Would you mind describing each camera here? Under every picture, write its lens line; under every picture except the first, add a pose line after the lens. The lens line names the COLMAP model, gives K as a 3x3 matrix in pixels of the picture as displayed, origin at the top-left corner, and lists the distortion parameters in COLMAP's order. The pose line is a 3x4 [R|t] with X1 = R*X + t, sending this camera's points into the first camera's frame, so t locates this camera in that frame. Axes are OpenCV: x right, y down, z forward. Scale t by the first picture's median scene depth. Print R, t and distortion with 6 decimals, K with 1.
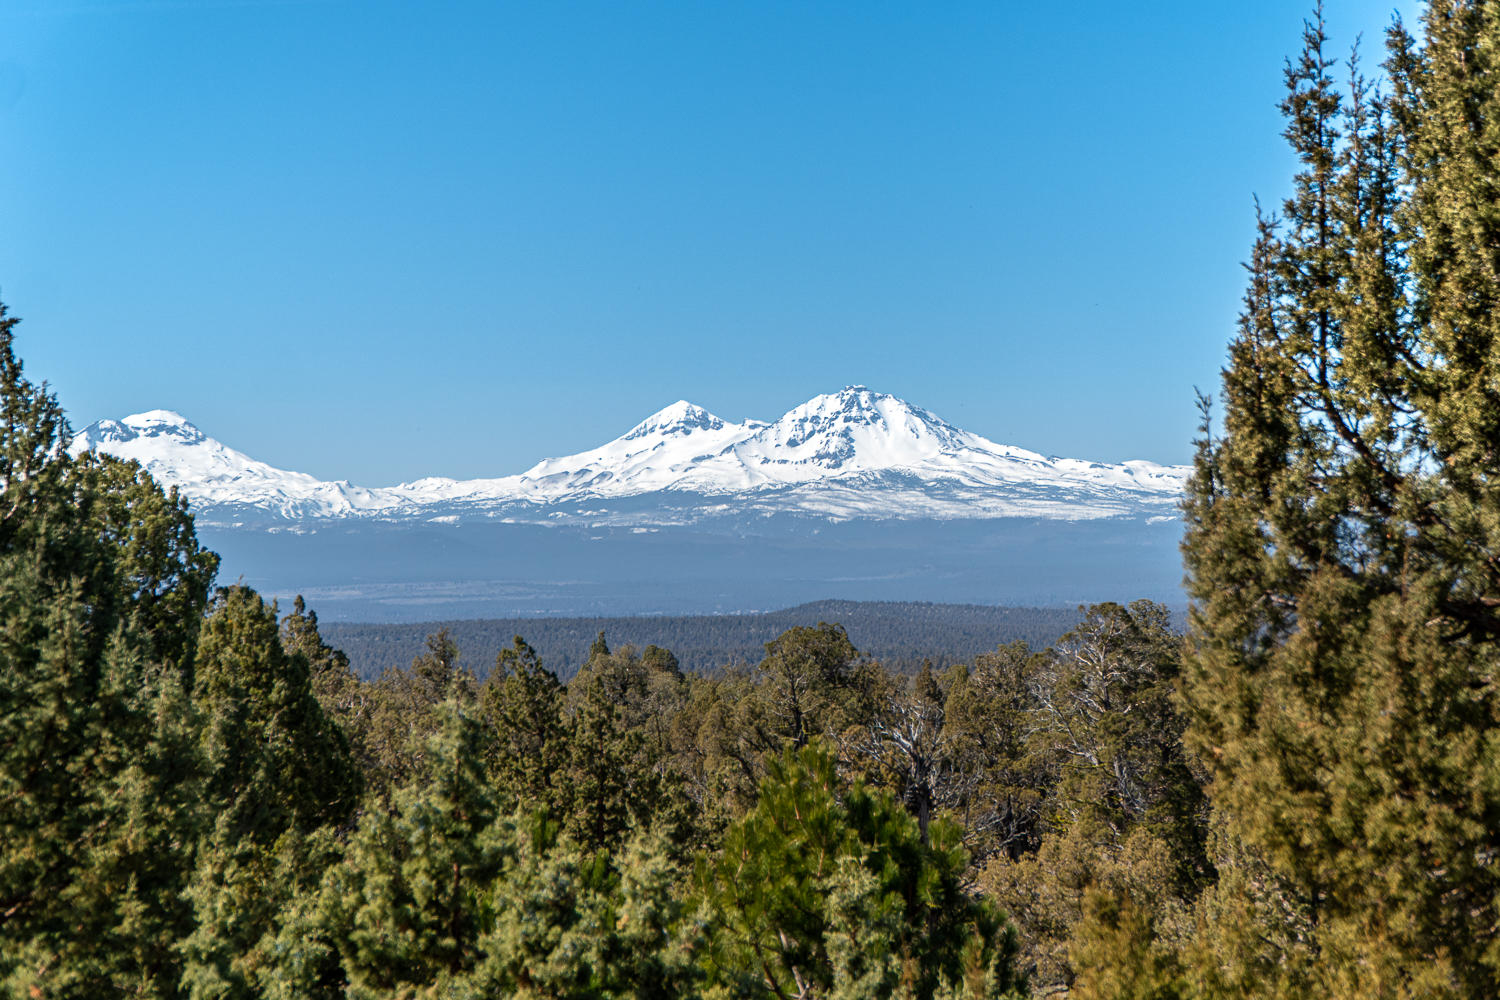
lens RADIAL K [[4105.6, 0, 734.7], [0, 4105.6, 513.3], [0, 0, 1]] dist [0.177216, 0.000000]
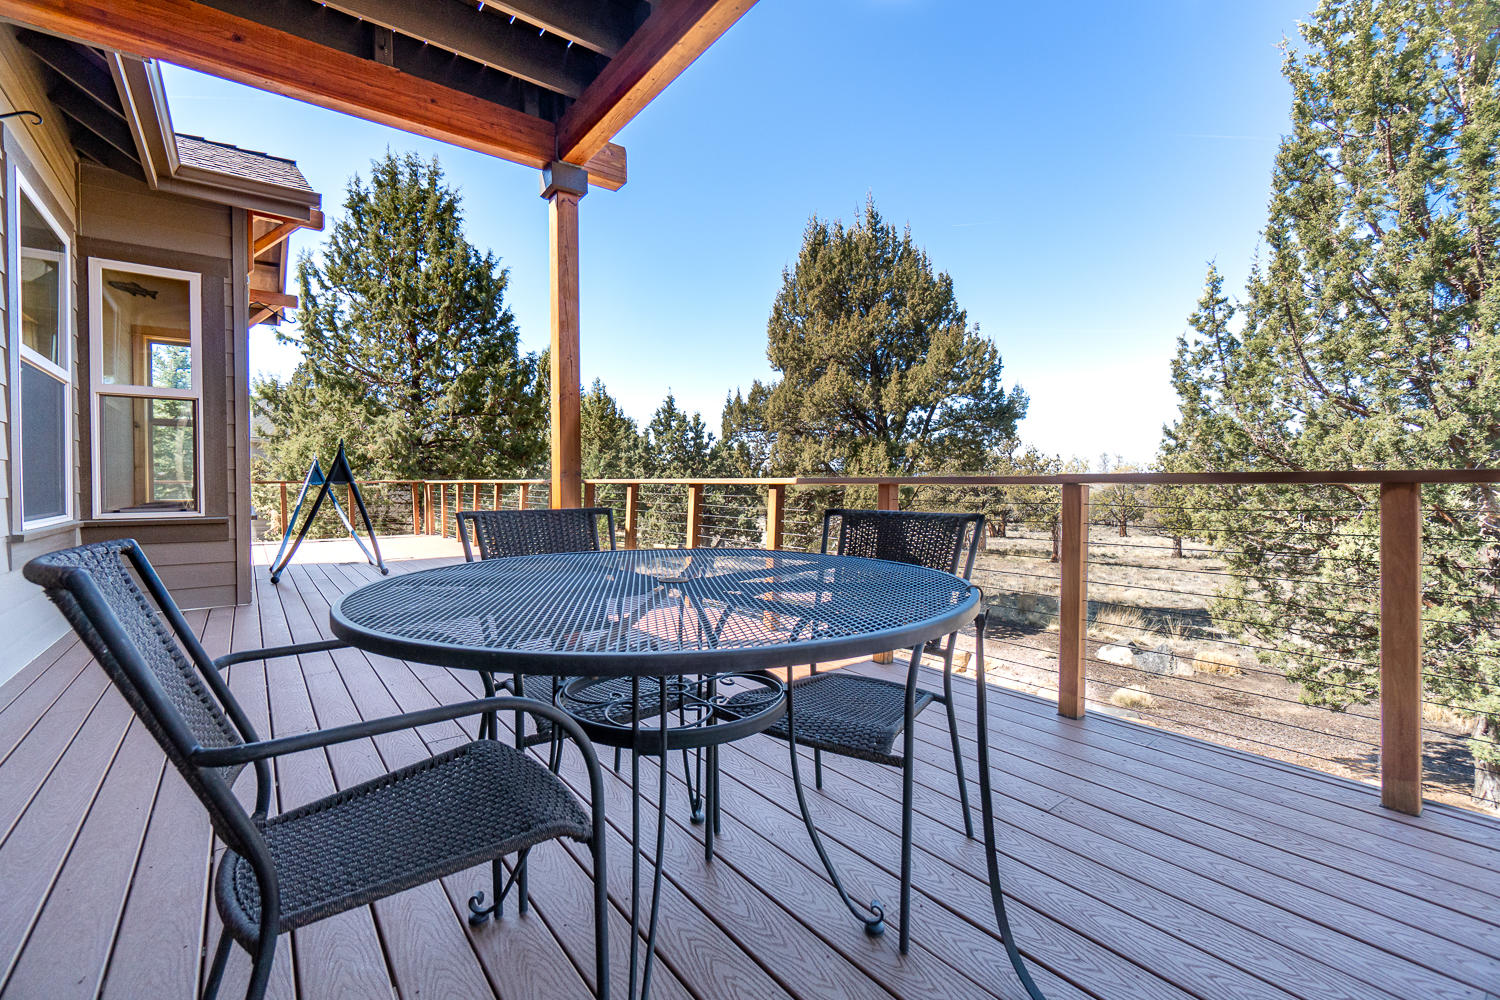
lens RADIAL K [[670.1, 0, 750.9], [0, 670.1, 501.8], [0, 0, 1]] dist [-0.007968, 0.000294]
pose [[0.998620, 0.016650, 0.049807, 0.016003], [-0.018490, 0.999155, 0.036718, 0.182365], [-0.049154, -0.037589, 0.998084, -0.148193]]
